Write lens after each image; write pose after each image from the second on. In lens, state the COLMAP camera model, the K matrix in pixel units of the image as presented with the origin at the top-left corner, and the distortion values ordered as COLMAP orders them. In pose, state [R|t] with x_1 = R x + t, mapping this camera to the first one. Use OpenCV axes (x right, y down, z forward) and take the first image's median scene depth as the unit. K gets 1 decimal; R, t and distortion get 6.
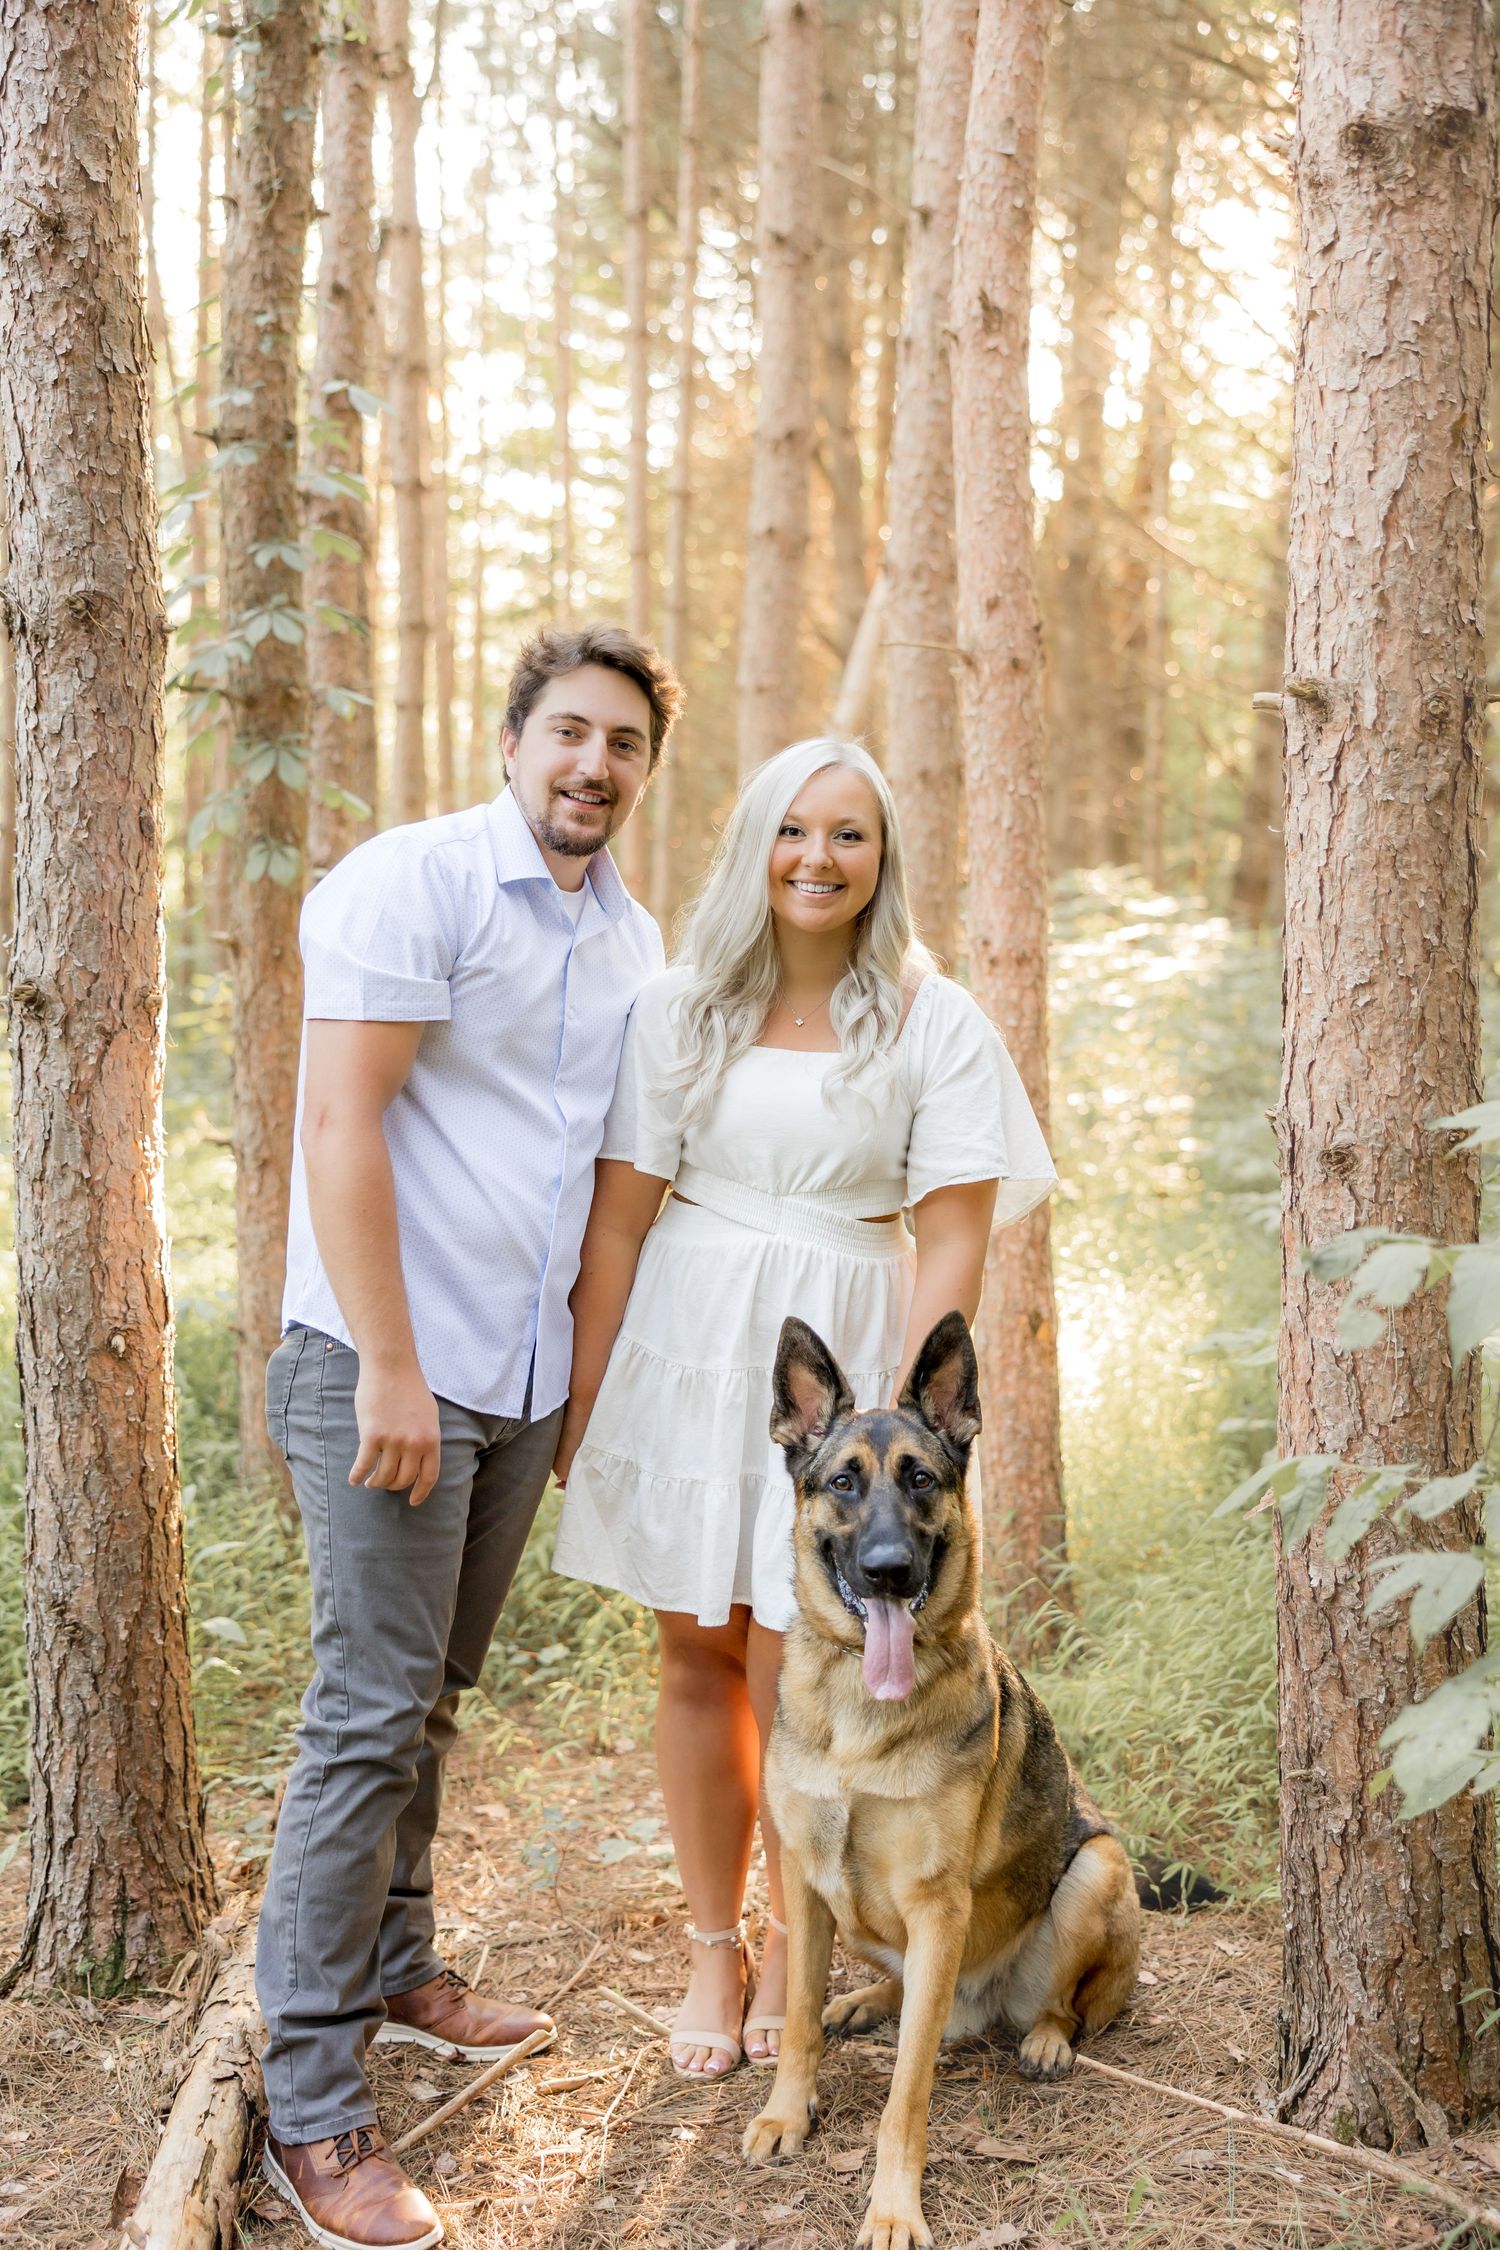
lens RADIAL K [[2468.8, 0, 750.0], [0, 2468.8, 1126.0], [0, 0, 1]] dist [0.009101, 0.000000]
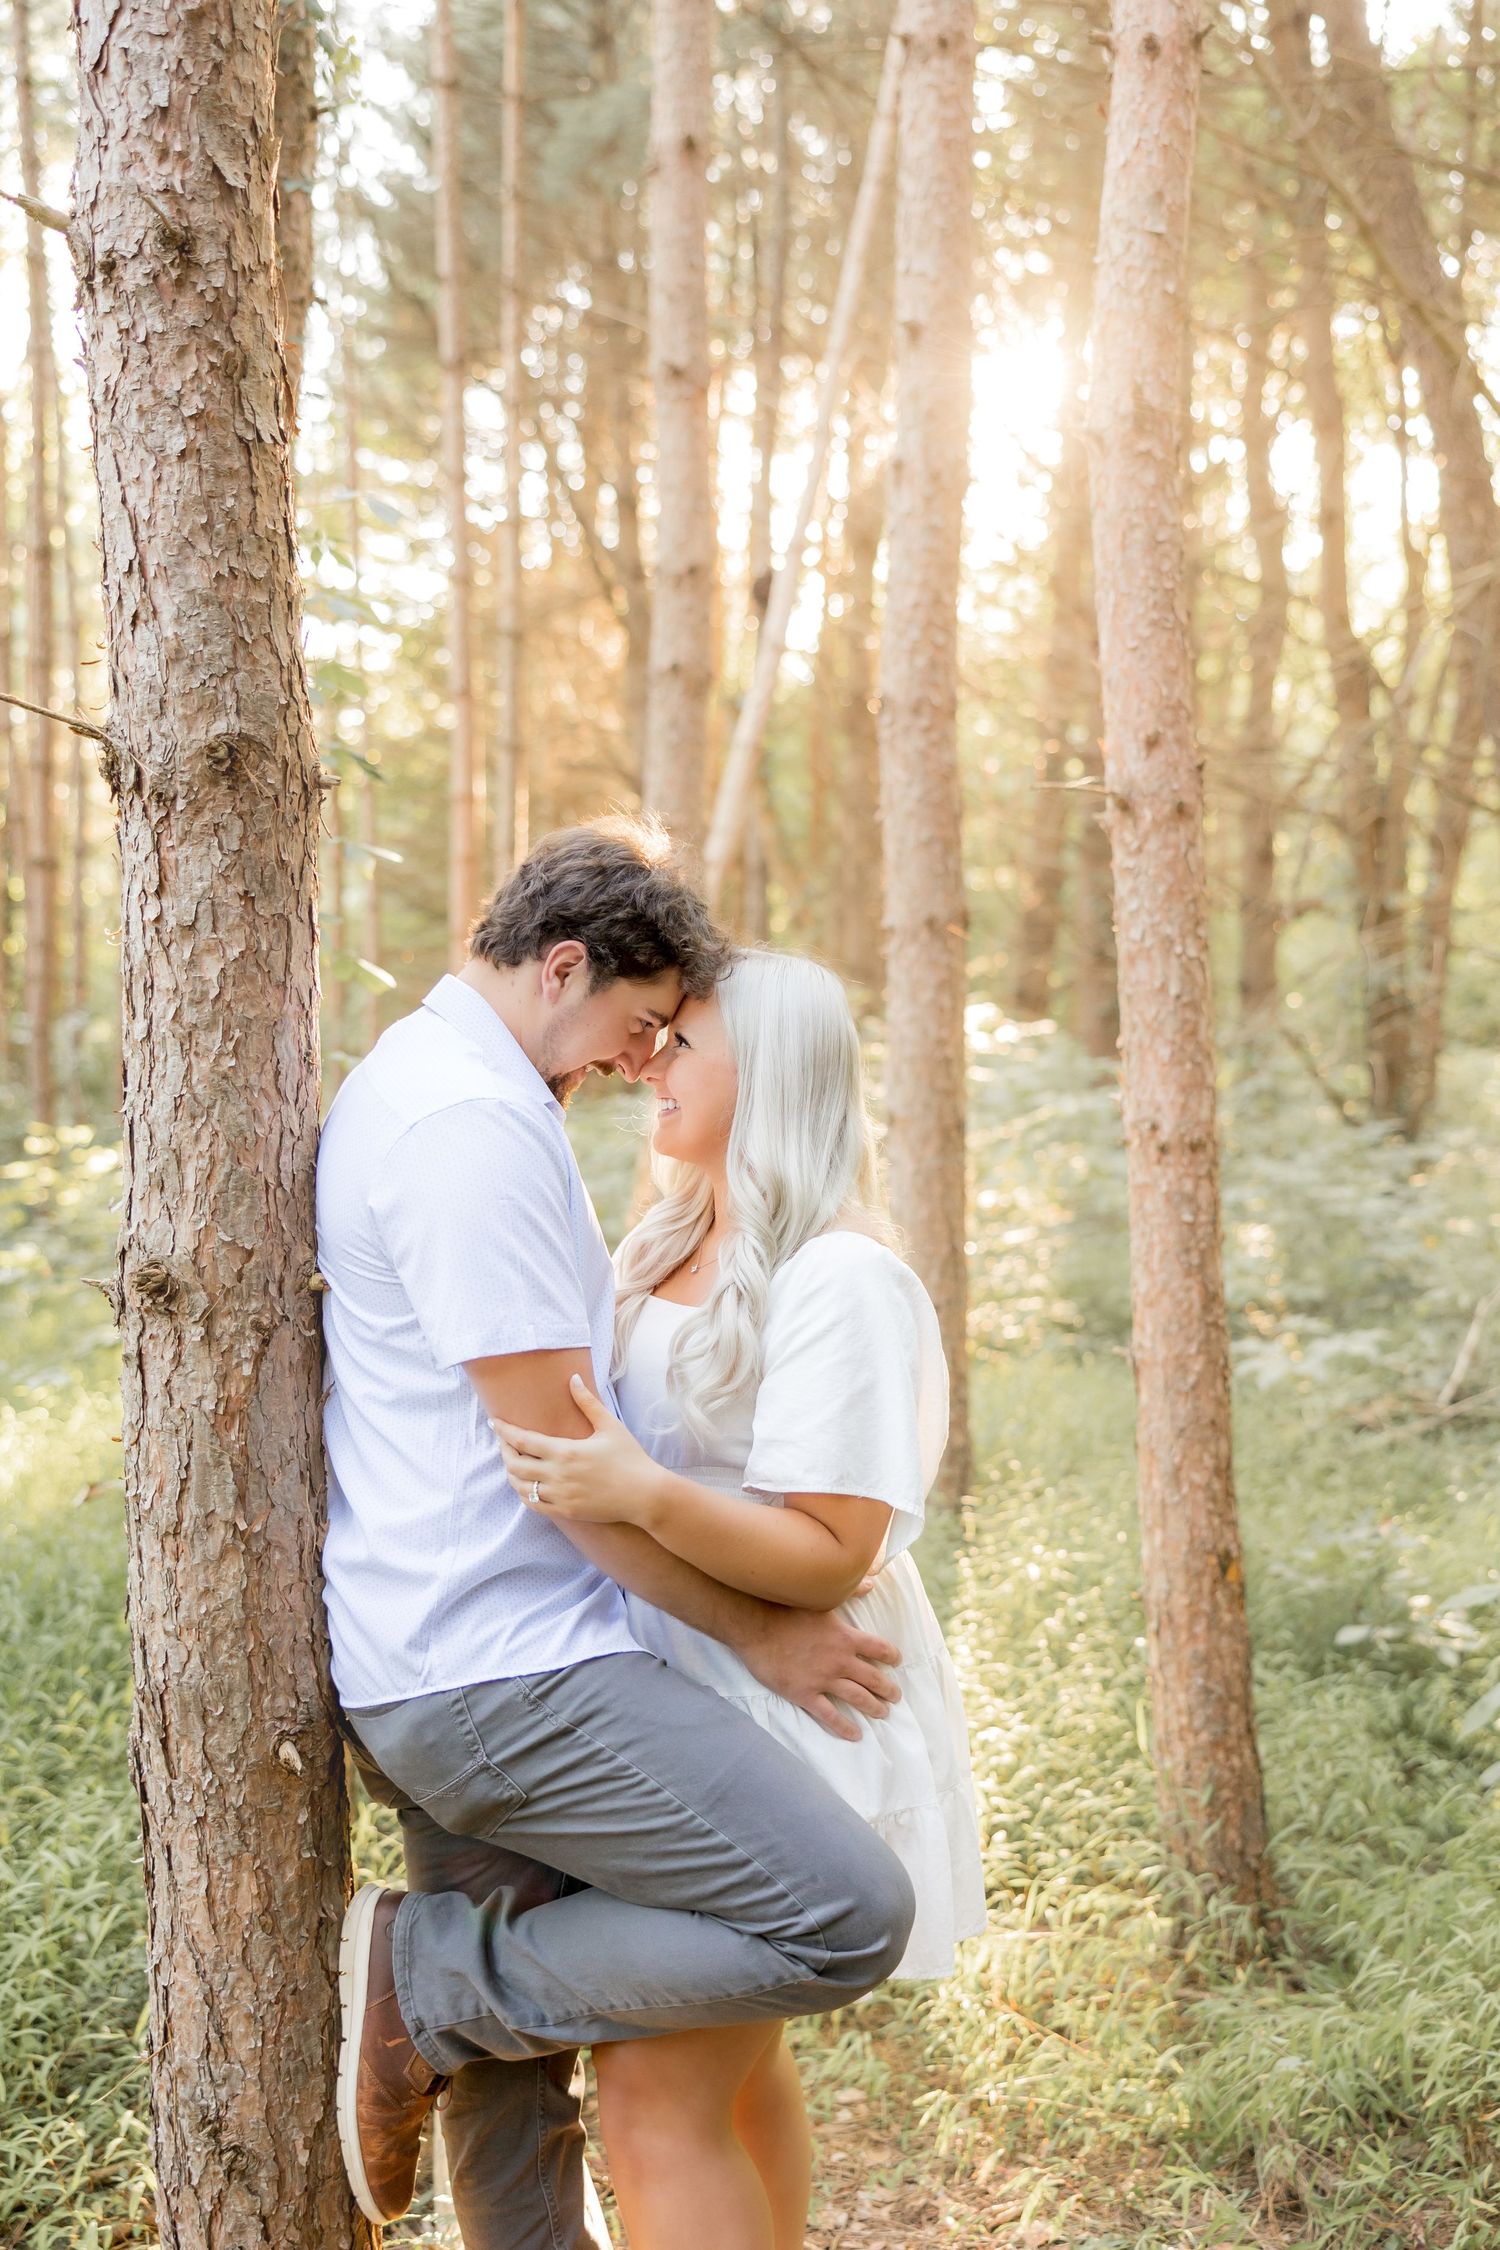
lens RADIAL K [[2270.2, 0, 750.2], [0, 2270.2, 1123.0], [0, 0, 1]] dist [0.009592, 0.000000]
pose [[0.992414, -0.027809, 0.119758, -0.196105], [0.032759, 0.998680, -0.039567, -0.067503], [-0.118500, 0.043190, 0.992014, 0.309771]]
